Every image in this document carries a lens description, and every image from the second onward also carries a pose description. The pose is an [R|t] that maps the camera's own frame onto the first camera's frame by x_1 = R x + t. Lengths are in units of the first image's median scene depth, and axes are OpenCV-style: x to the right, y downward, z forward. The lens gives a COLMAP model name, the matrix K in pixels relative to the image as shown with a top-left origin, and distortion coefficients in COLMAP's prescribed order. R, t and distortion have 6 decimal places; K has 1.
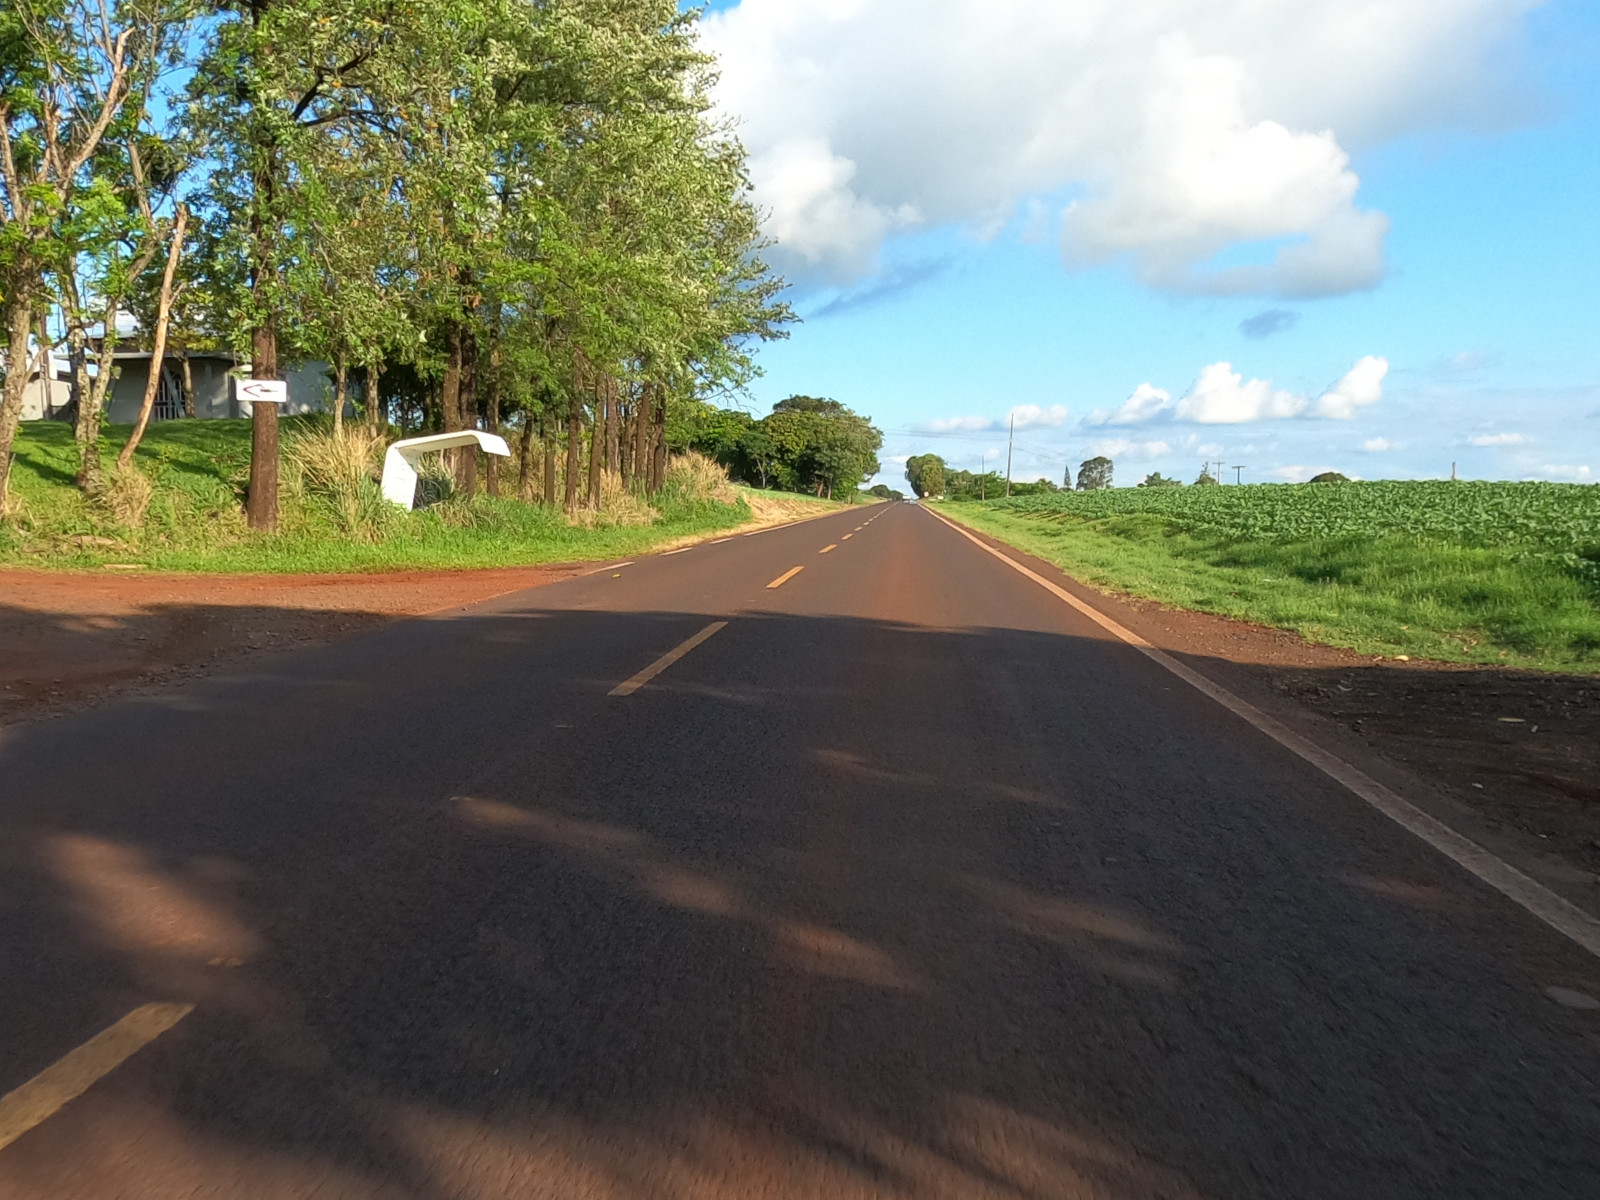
lens RADIAL K [[699.3, 0, 783.5], [0, 699.3, 626.8], [0, 0, 1]] dist [0.000395, 0.000096]
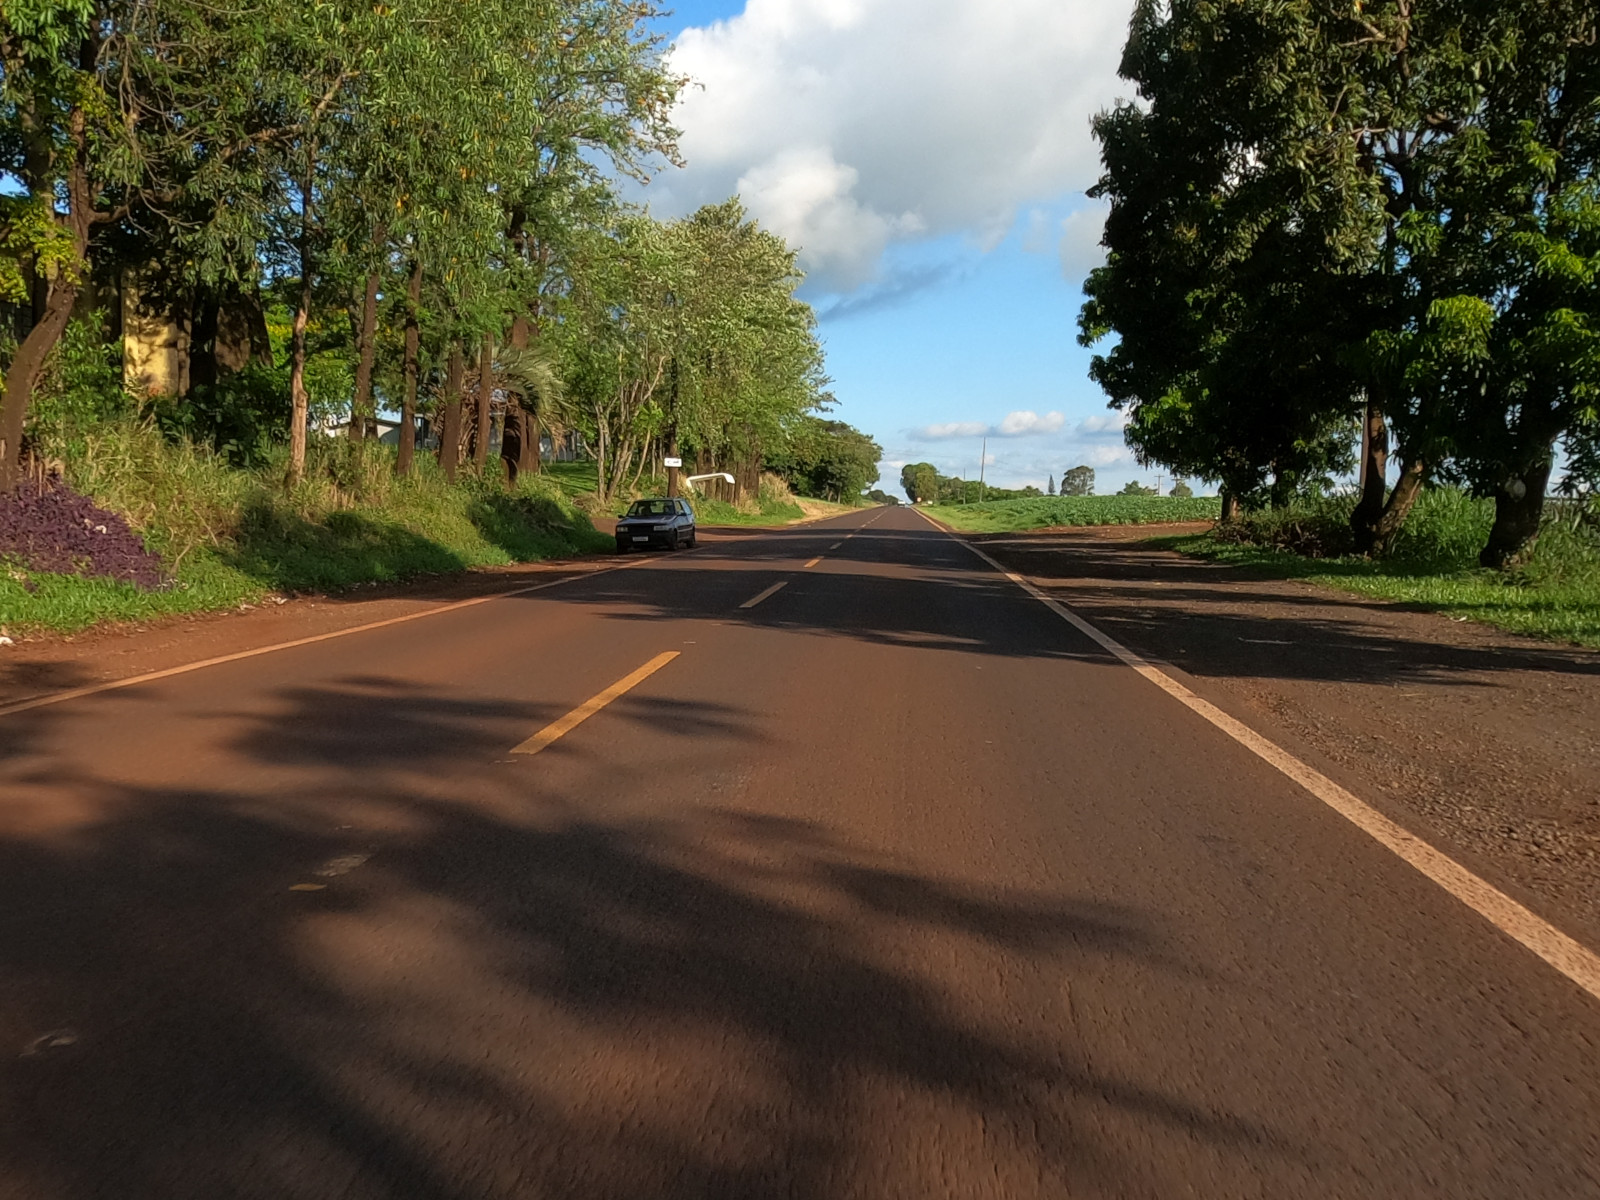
lens RADIAL K [[694.2, 0, 750.4], [0, 694.2, 661.4], [0, 0, 1]] dist [-0.000145, -0.019532]
pose [[0.999230, 0.016112, -0.035766, -0.019398], [-0.014526, 0.998918, 0.044181, 0.021580], [0.036439, -0.043627, 0.998383, -0.116091]]
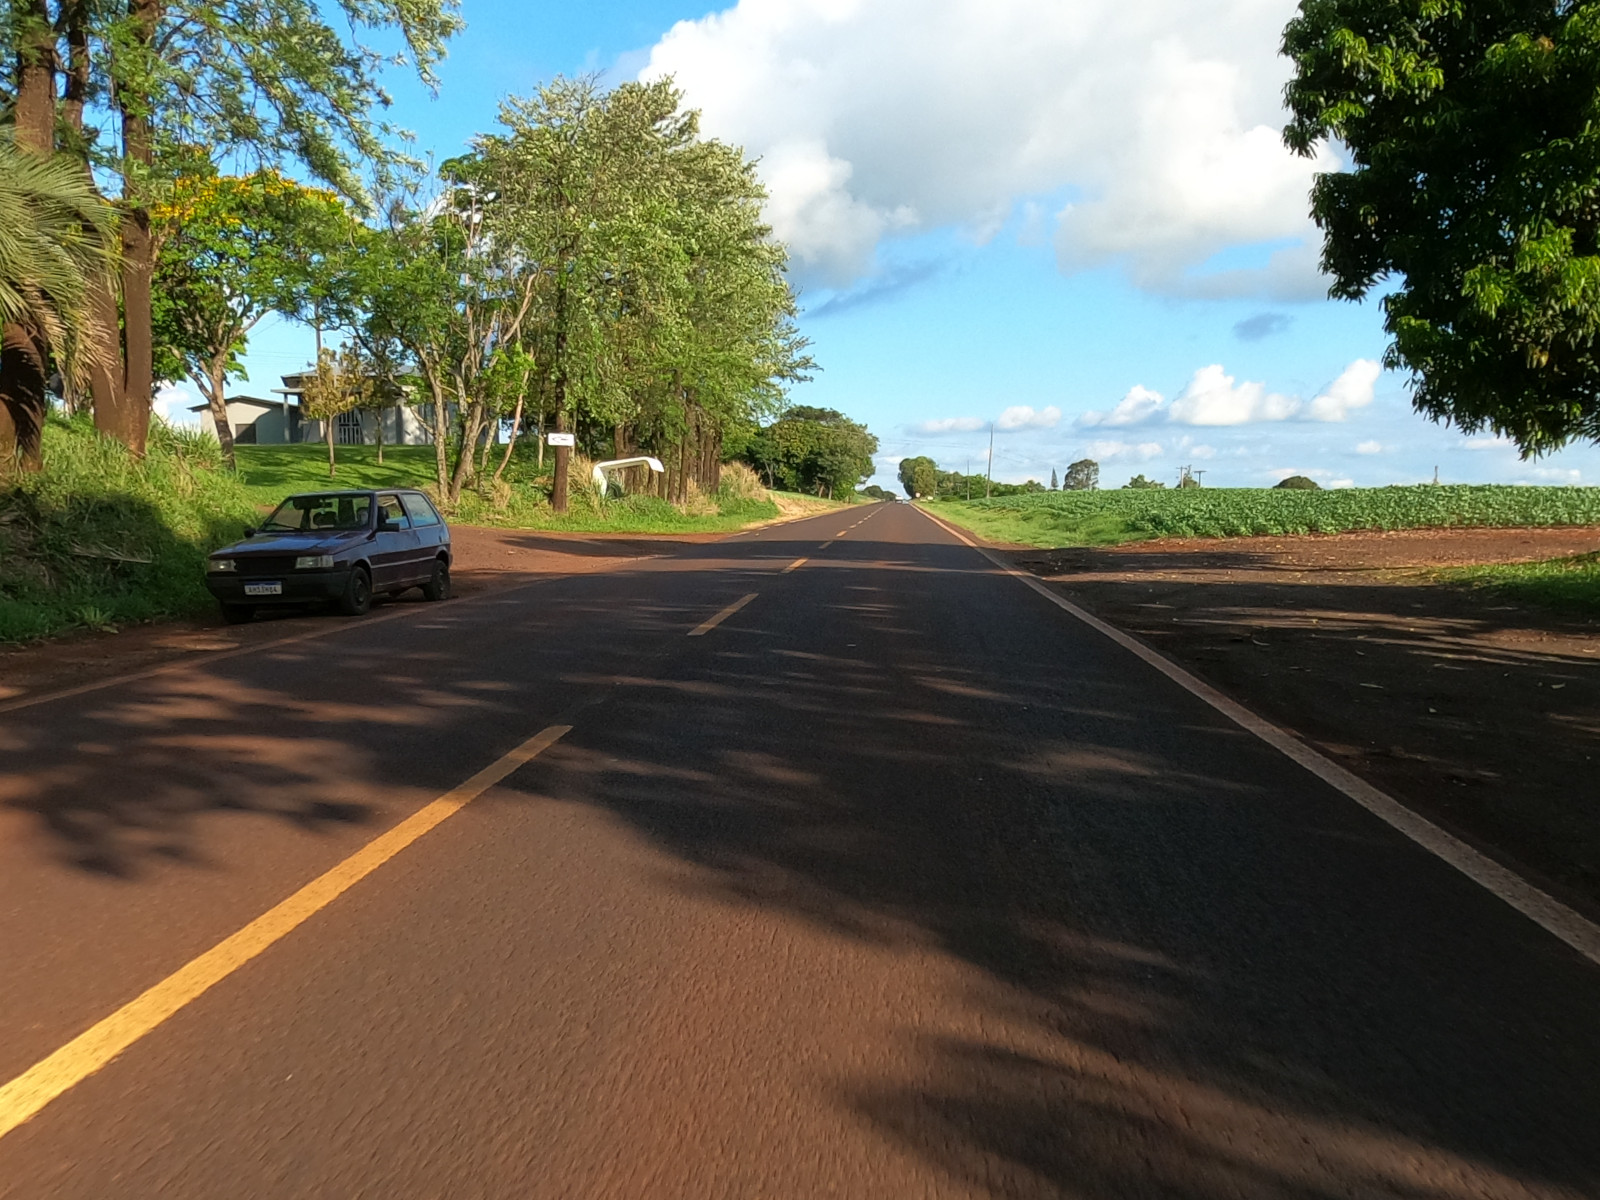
lens RADIAL K [[696.3, 0, 764.3], [0, 696.3, 642.7], [0, 0, 1]] dist [-0.000781, -0.000216]
pose [[0.999847, 0.007642, -0.015766, -0.009288], [-0.007282, 0.999714, 0.022780, 0.010748], [0.015936, -0.022661, 0.999616, -0.057208]]
